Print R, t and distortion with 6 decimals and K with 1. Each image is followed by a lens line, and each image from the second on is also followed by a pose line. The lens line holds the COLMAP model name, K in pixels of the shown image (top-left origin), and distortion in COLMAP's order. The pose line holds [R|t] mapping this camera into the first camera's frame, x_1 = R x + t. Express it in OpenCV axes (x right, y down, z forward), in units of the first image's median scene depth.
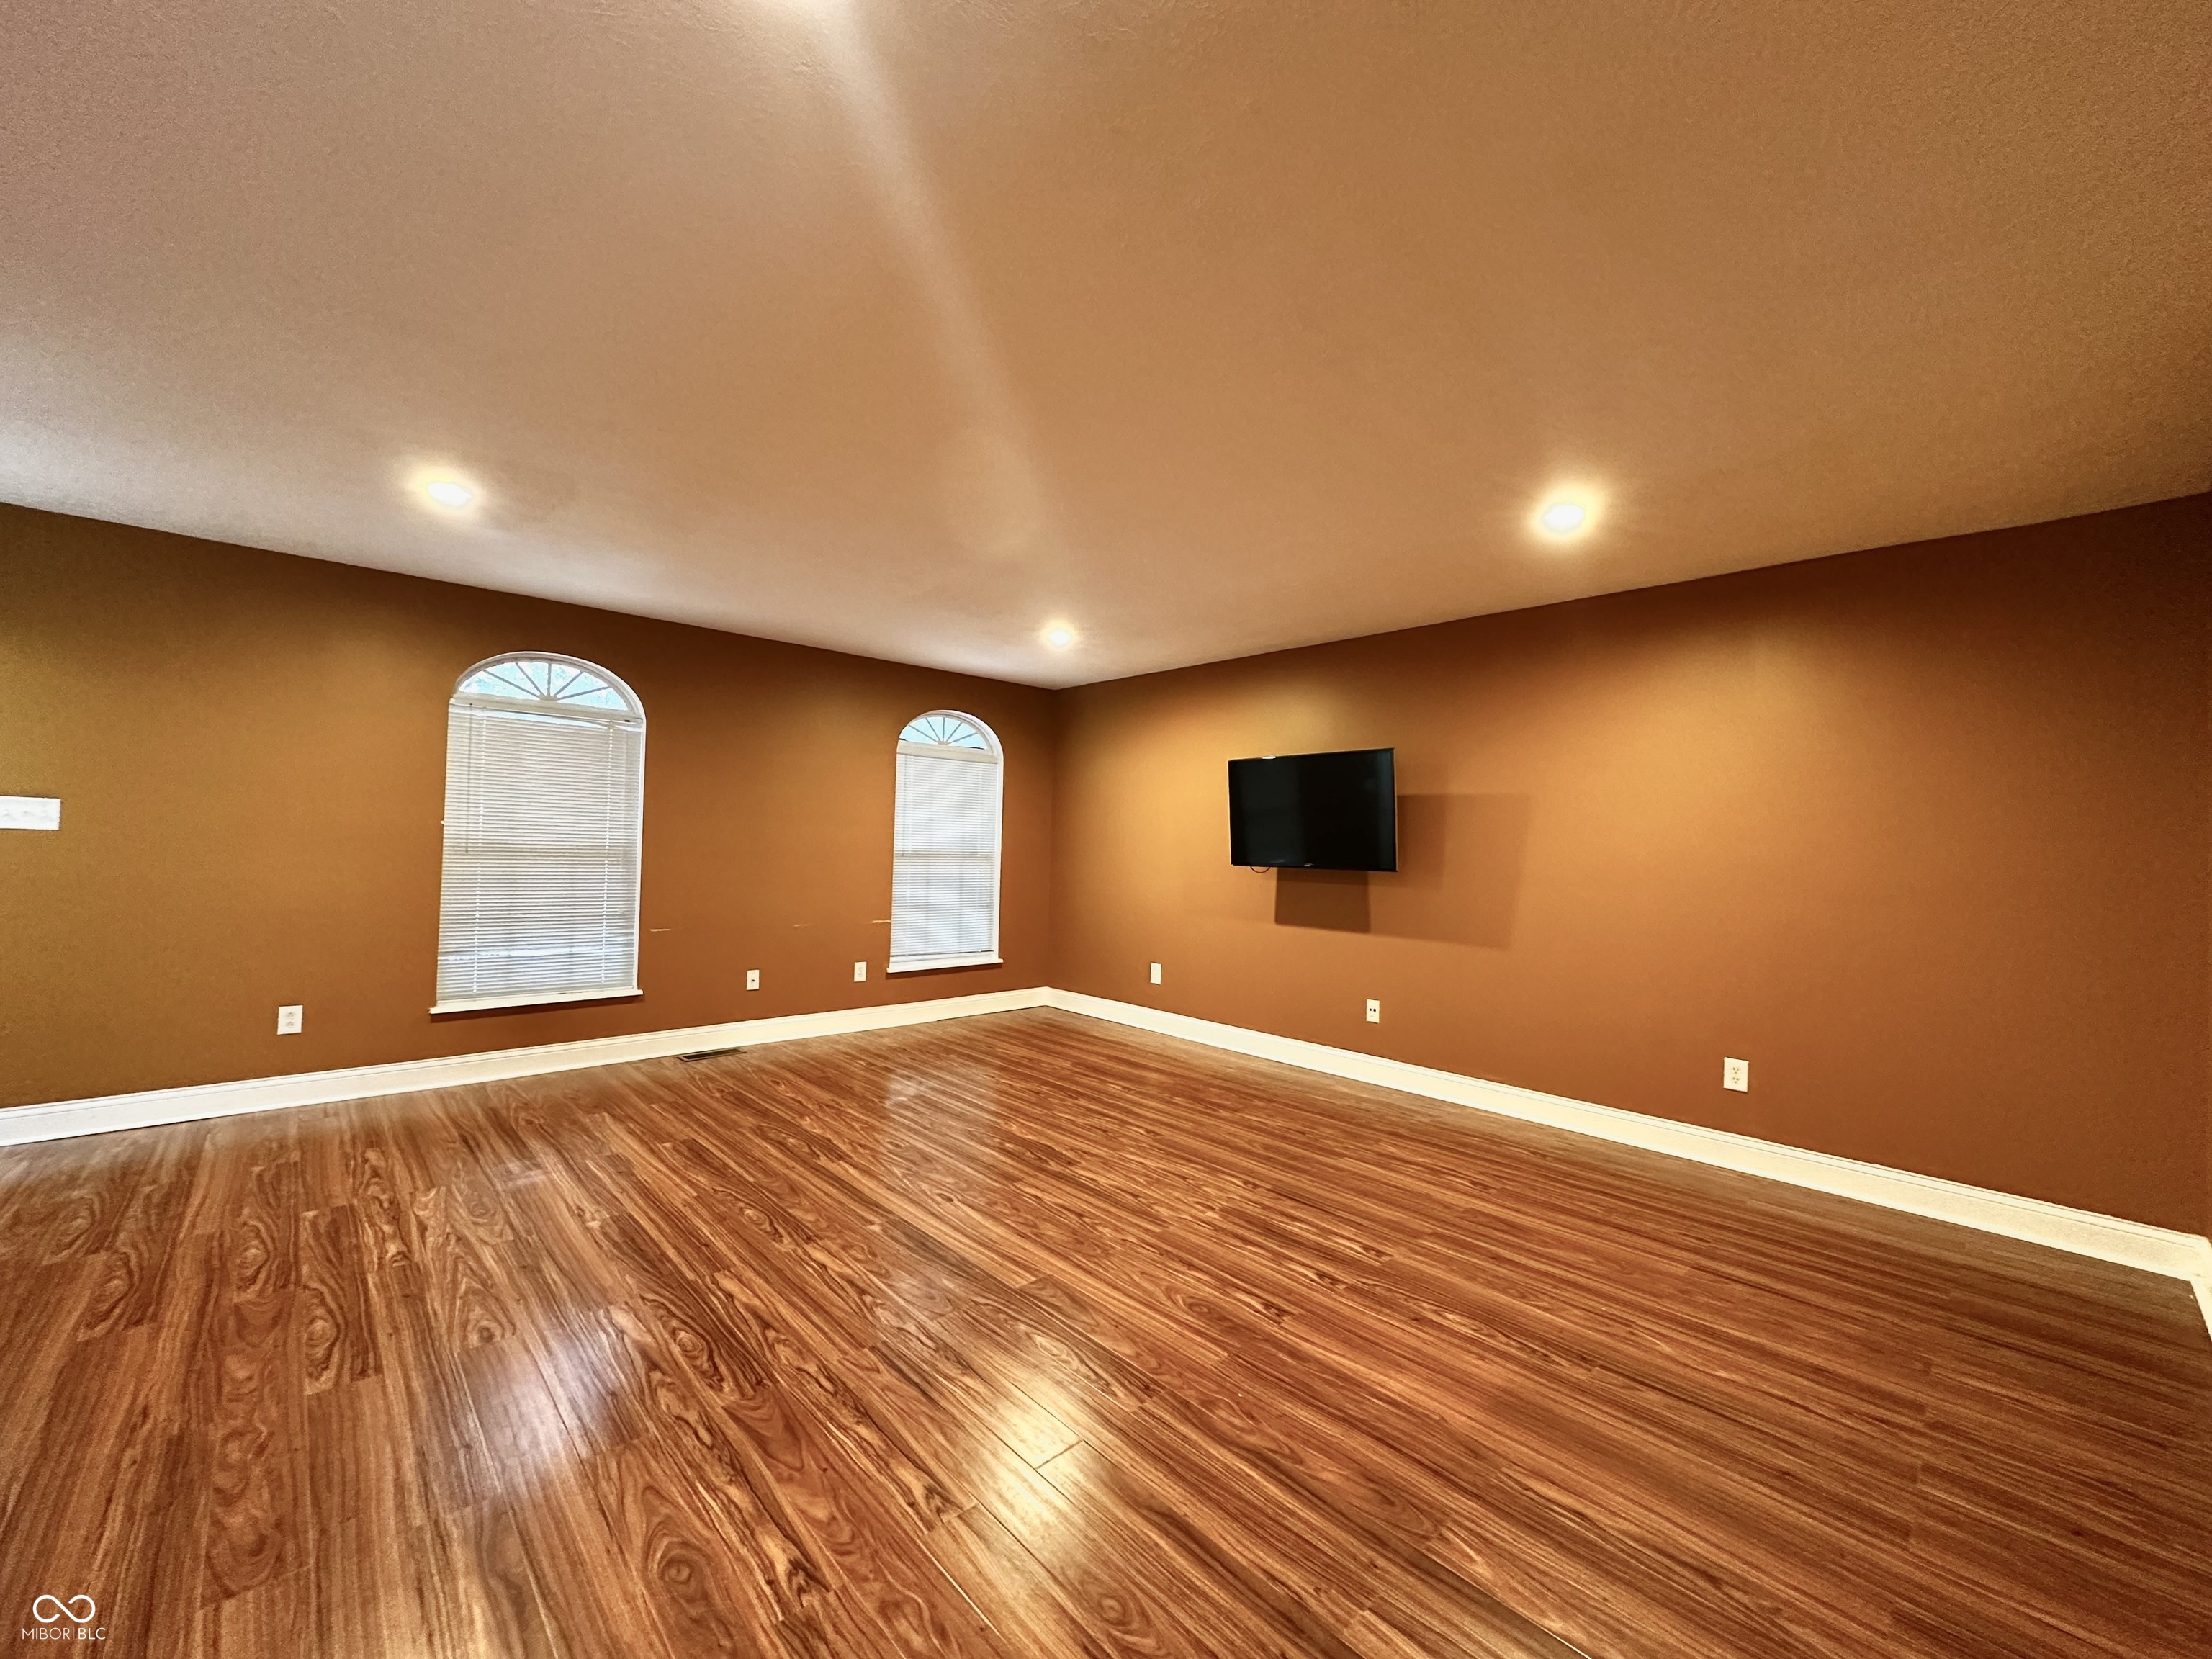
lens RADIAL K [[881.0, 0, 1100.9], [0, 881.0, 828.8], [0, 0, 1]] dist [-0.000668, 0.000706]
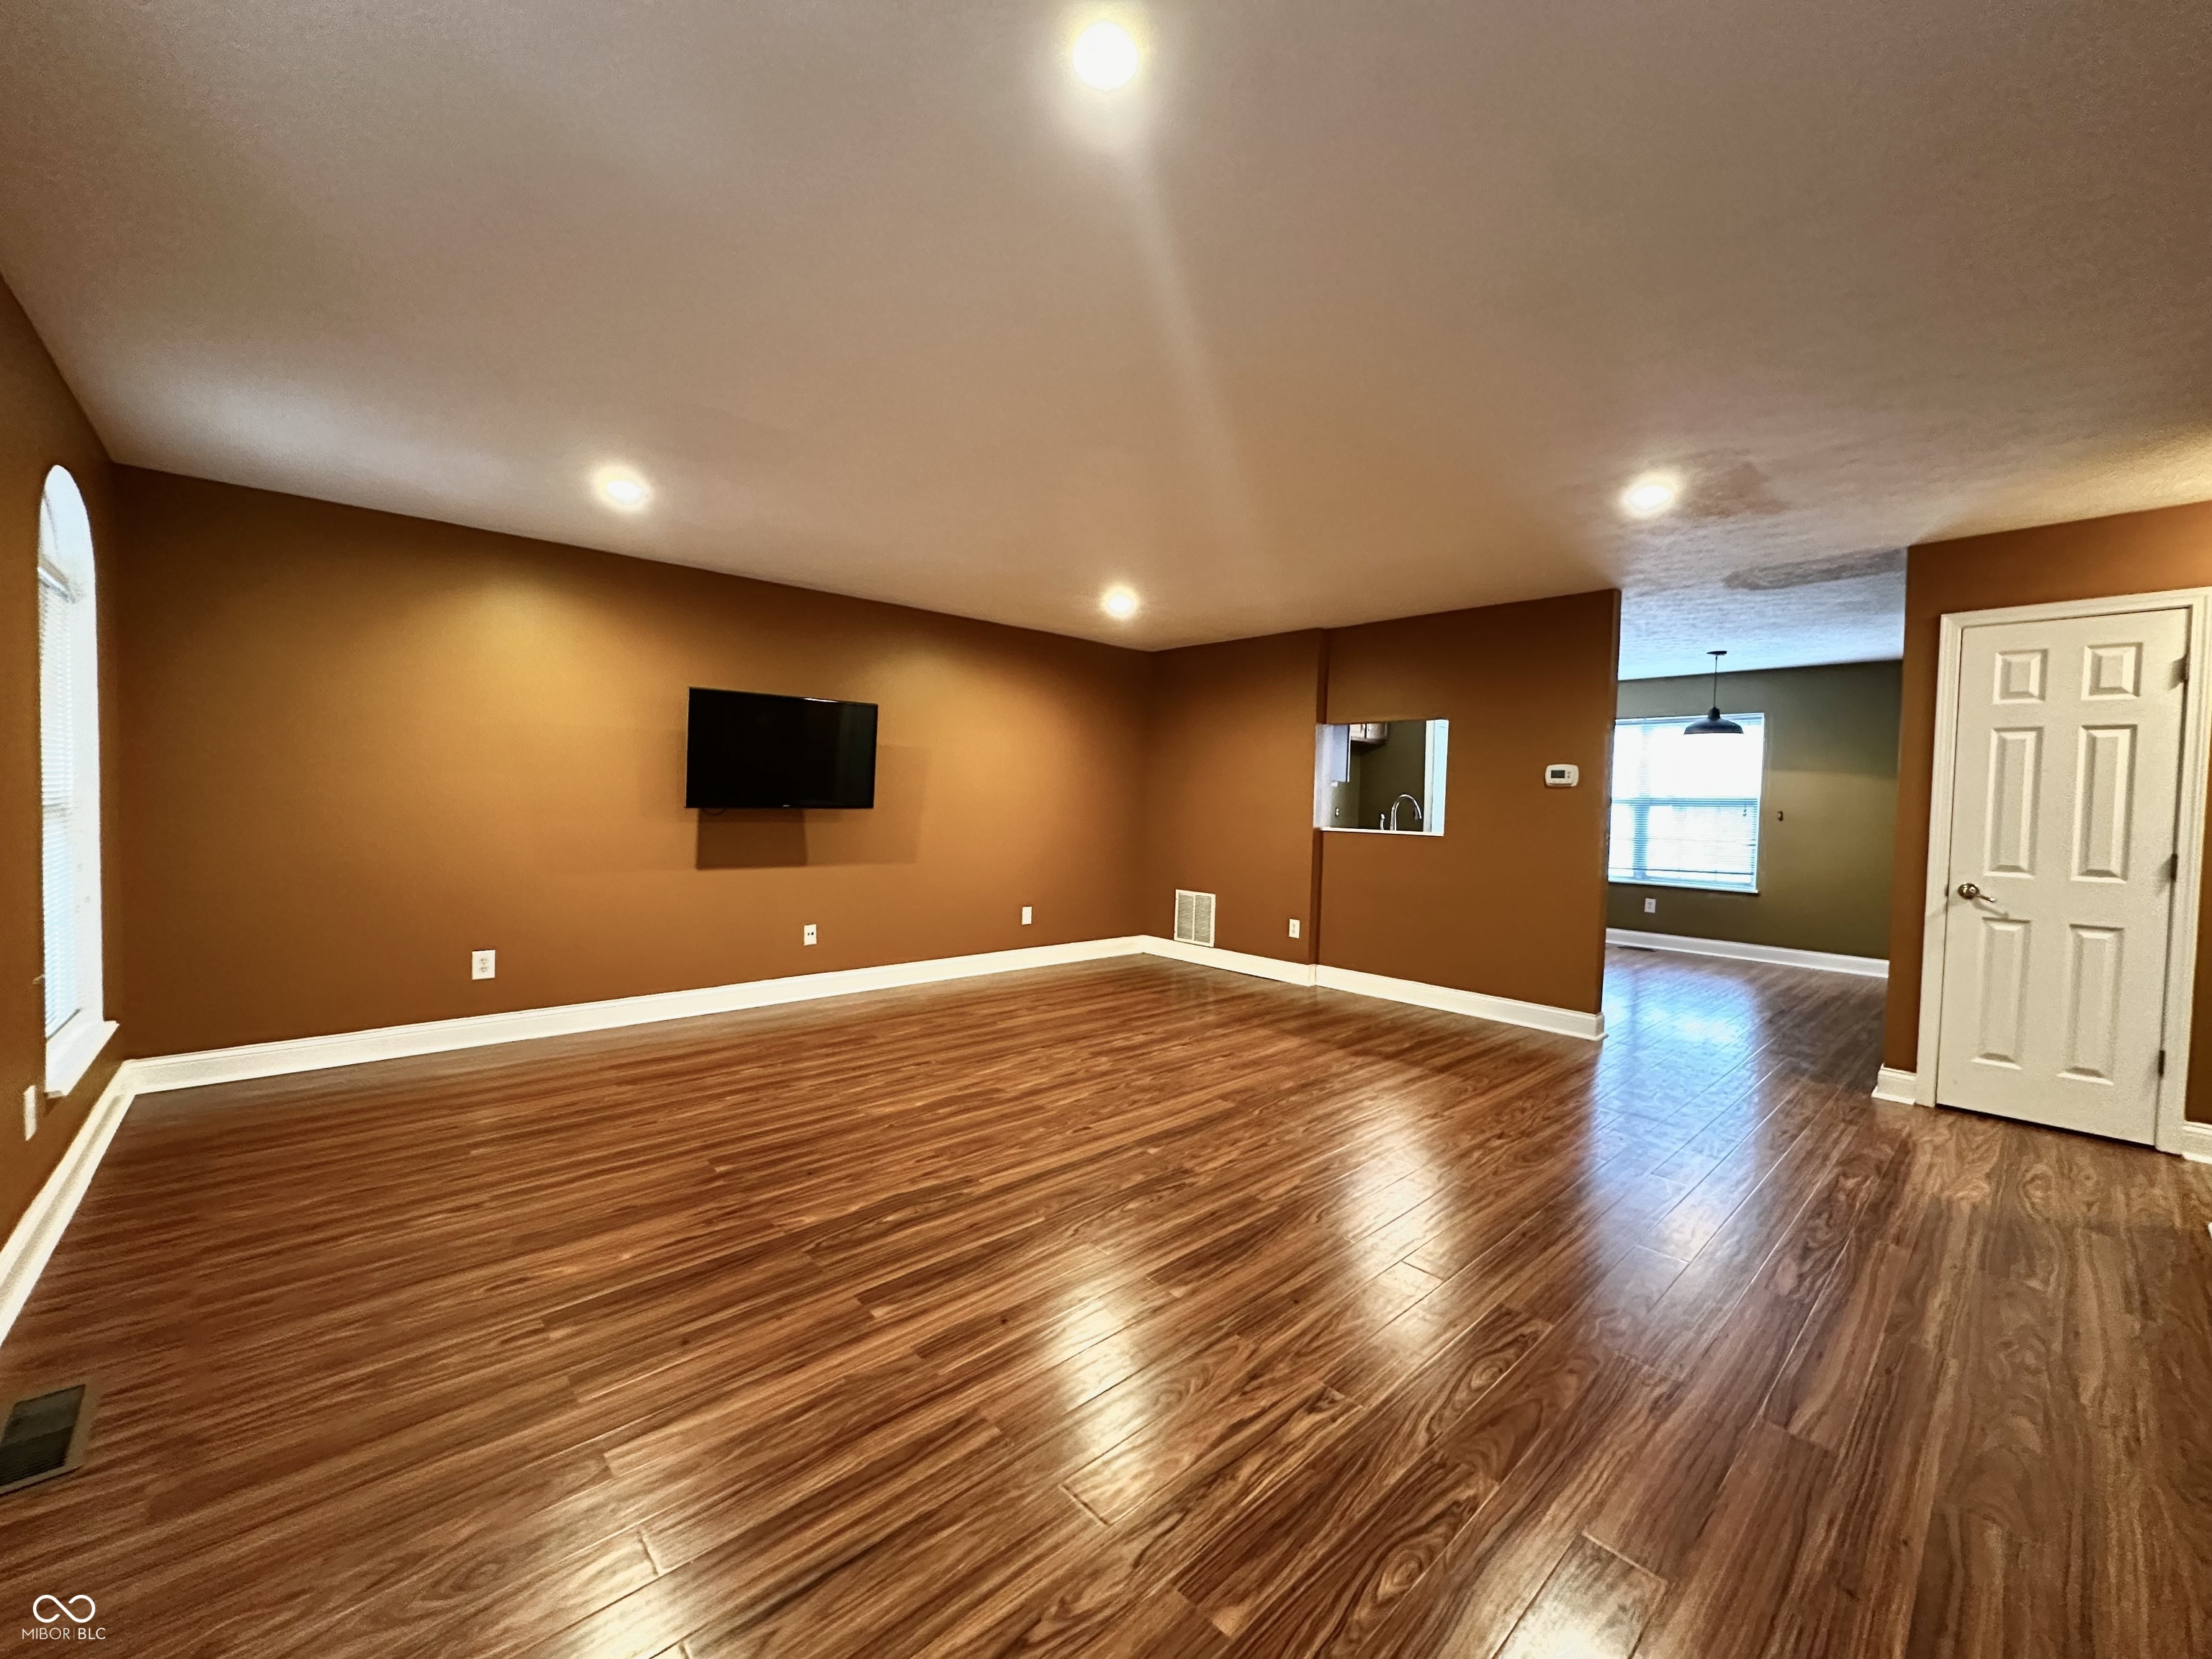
lens RADIAL K [[881.0, 0, 1100.9], [0, 881.0, 828.8], [0, 0, 1]] dist [-0.000668, 0.000706]
pose [[0.008698, -0.060258, 0.998145, -1.292776], [-0.039515, 0.997382, 0.060557, -0.012705], [-0.999181, -0.039968, 0.006295, 1.040880]]
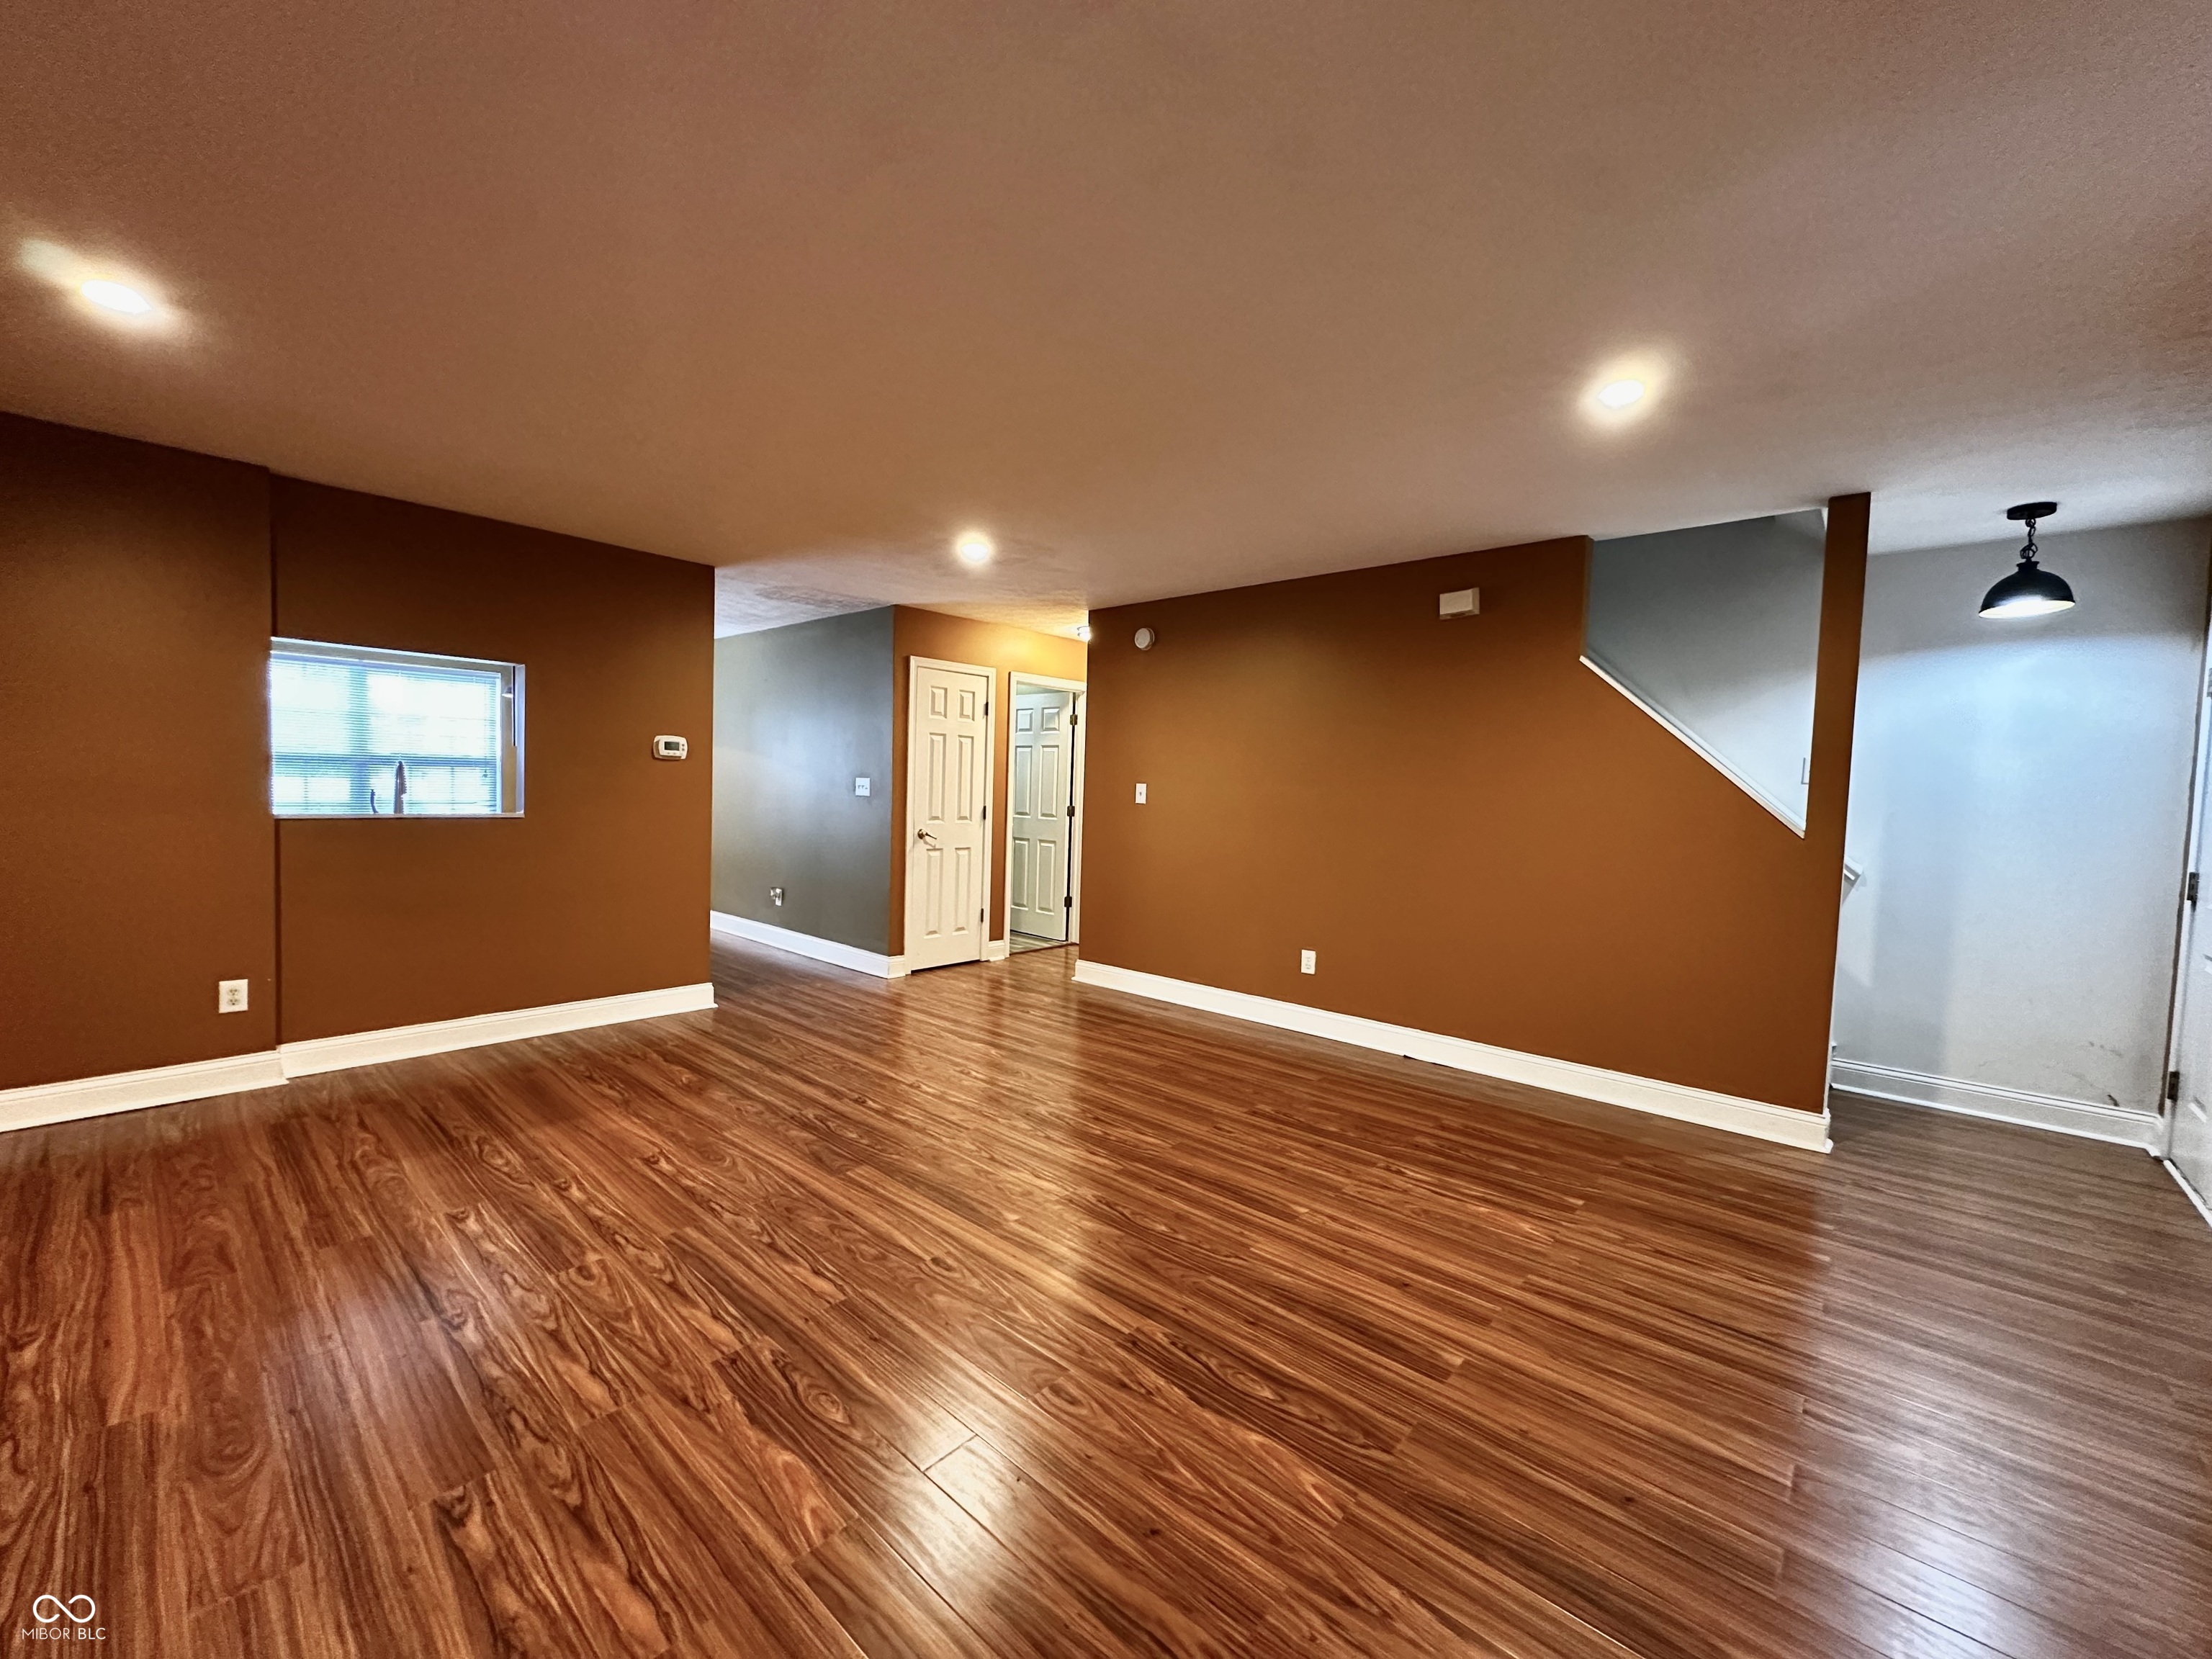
lens RADIAL K [[881.0, 0, 1100.9], [0, 881.0, 828.8], [0, 0, 1]] dist [-0.000668, 0.000706]
pose [[-0.994240, -0.050836, -0.094351, -0.234551], [-0.053643, 0.998183, 0.027460, 0.014797], [0.092784, 0.032363, -0.995160, 1.857377]]
